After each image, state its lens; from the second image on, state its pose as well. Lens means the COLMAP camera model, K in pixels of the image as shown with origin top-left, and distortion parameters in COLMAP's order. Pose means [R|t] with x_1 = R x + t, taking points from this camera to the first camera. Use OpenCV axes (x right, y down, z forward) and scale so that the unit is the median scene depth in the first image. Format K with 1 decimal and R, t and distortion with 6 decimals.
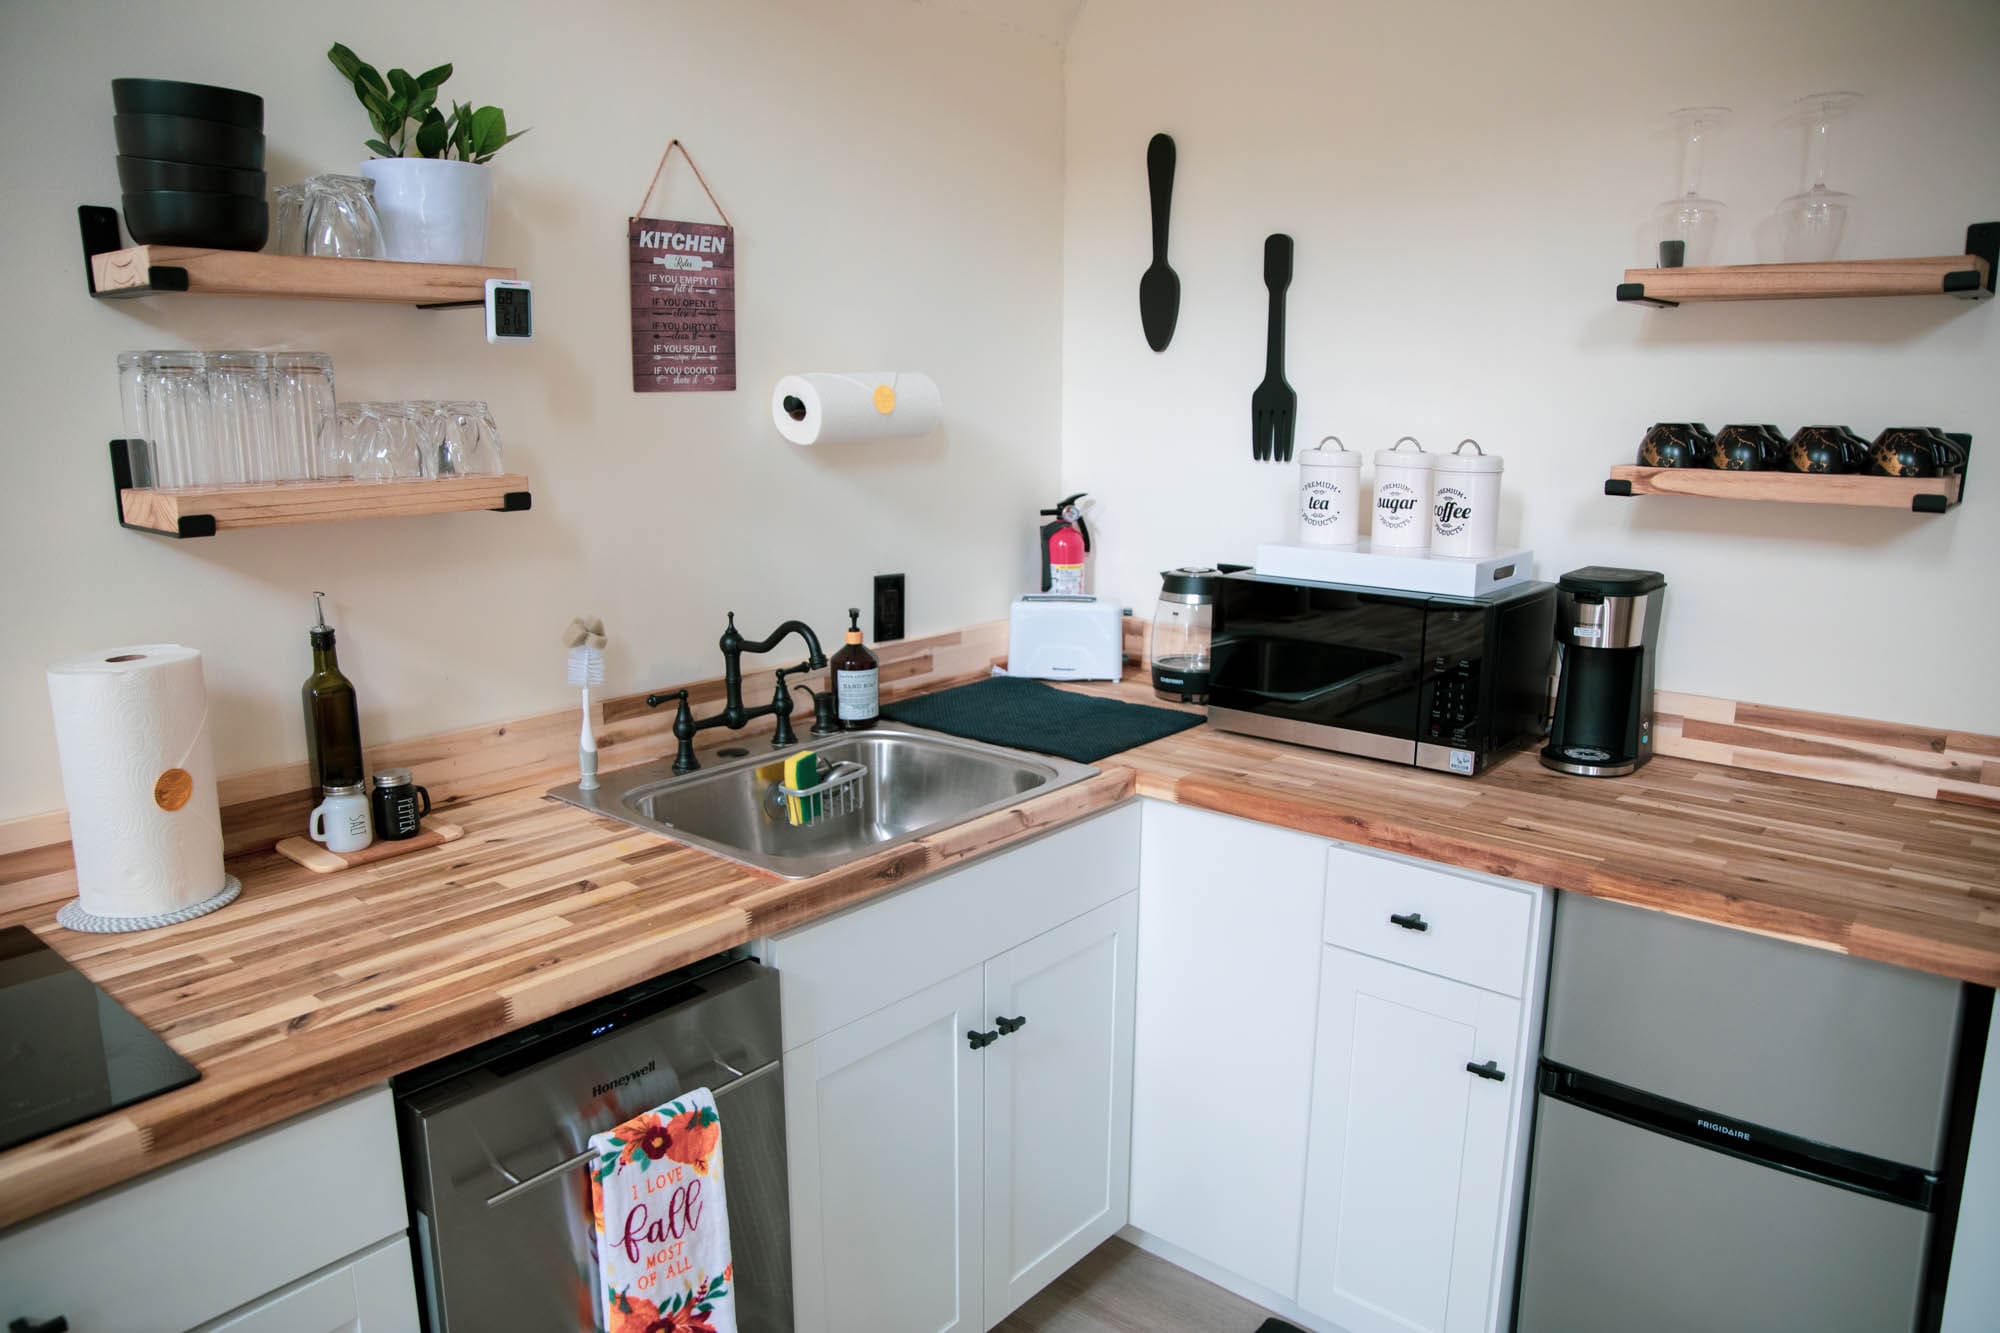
lens RADIAL K [[1395.6, 0, 994.1], [0, 1395.6, 672.4], [0, 0, 1]] dist [-0.108053, 0.099400]
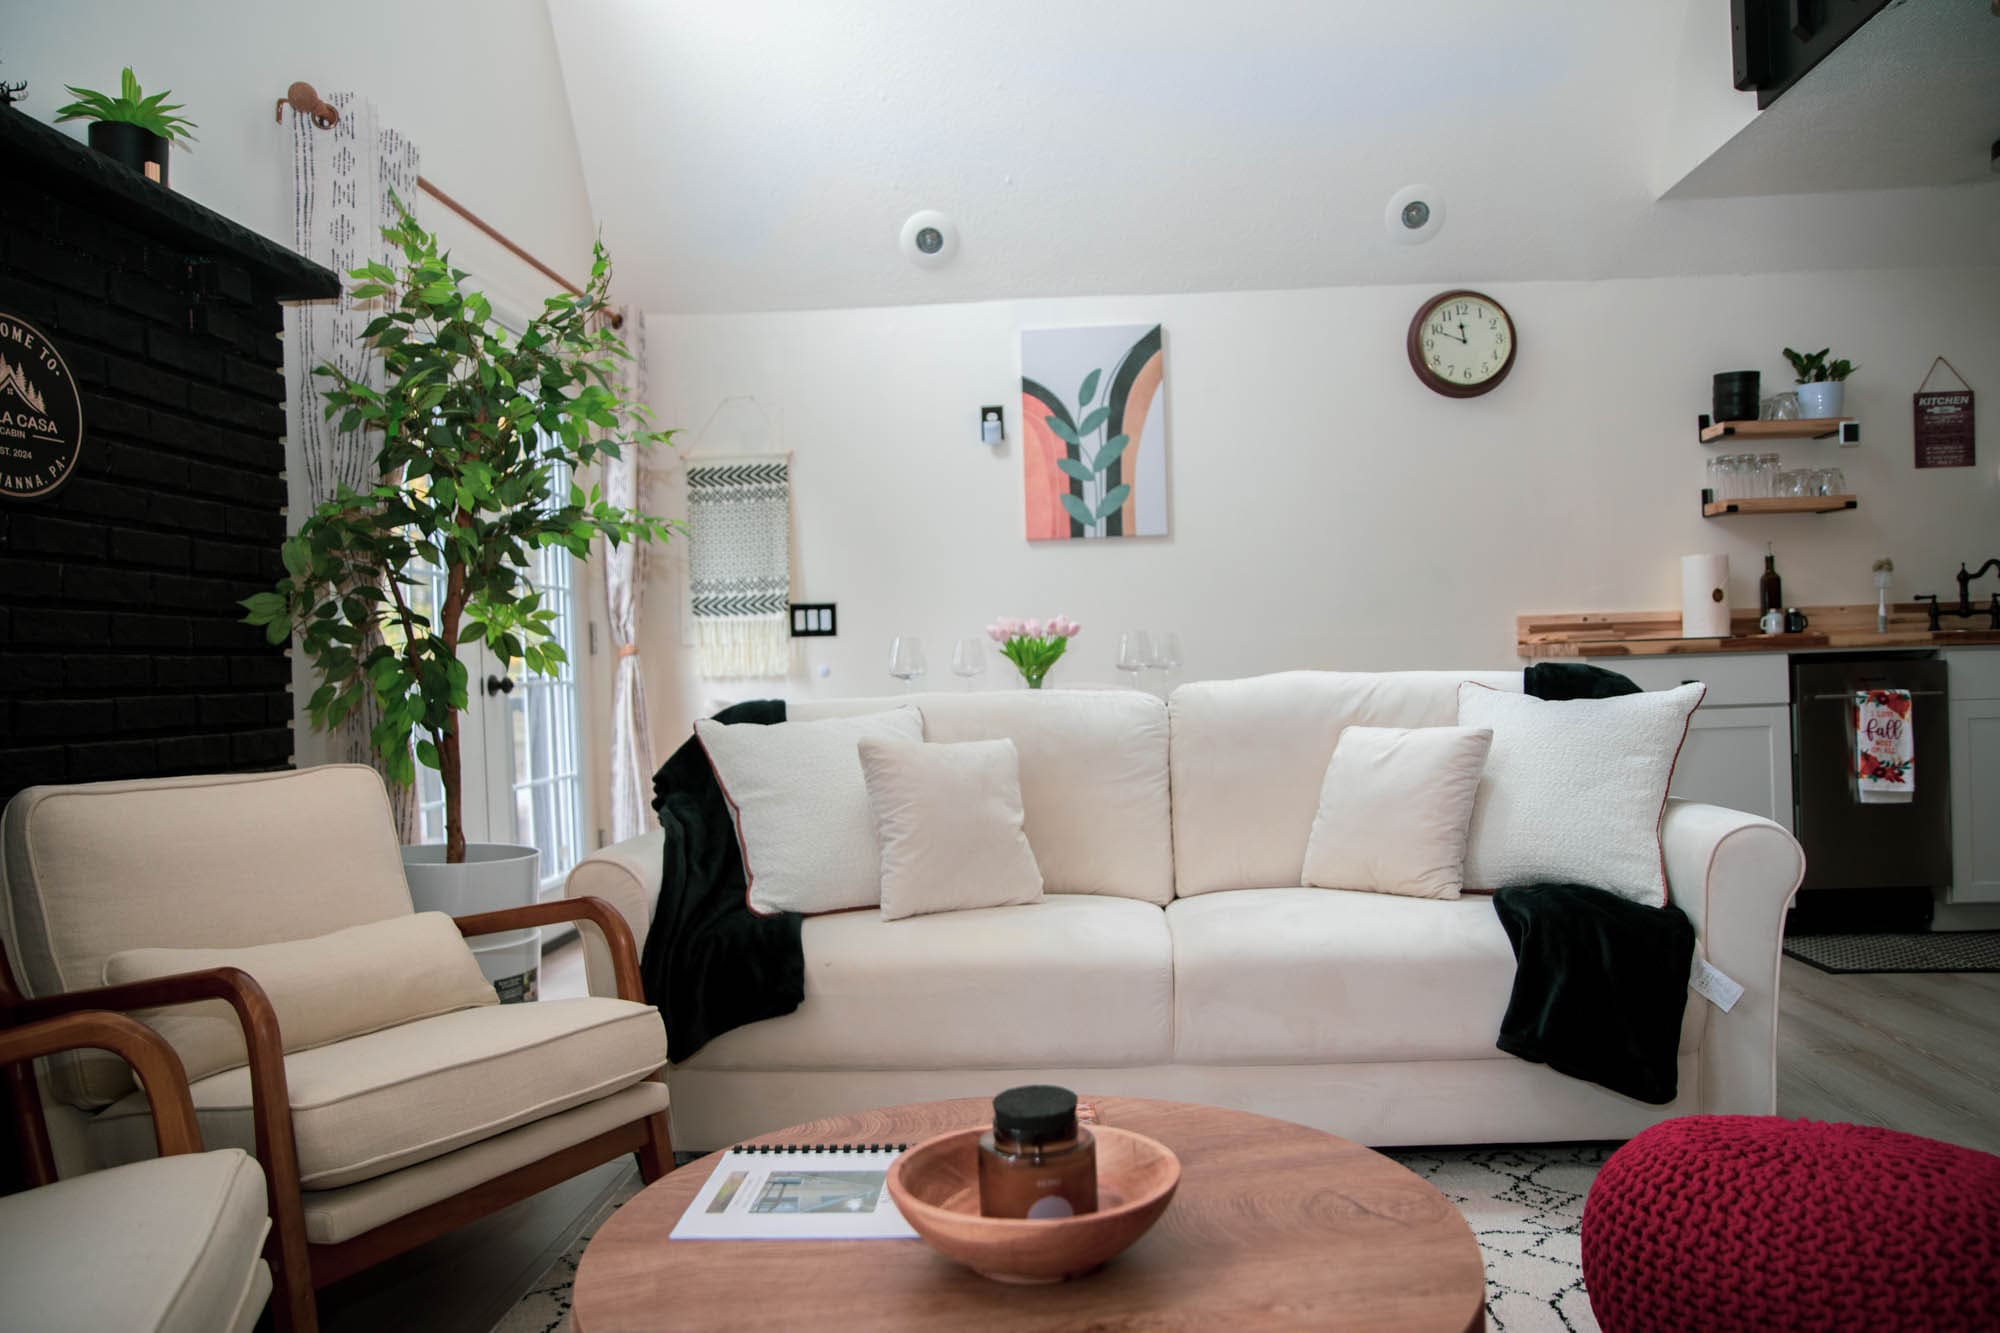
lens RADIAL K [[1395.6, 0, 994.1], [0, 1395.6, 672.4], [0, 0, 1]] dist [-0.108053, 0.099400]
pose [[0.588445, -0.012440, -0.808442, 0.794379], [-0.131798, 0.985032, -0.111090, 0.707660], [0.797723, 0.171922, 0.577998, -1.772215]]
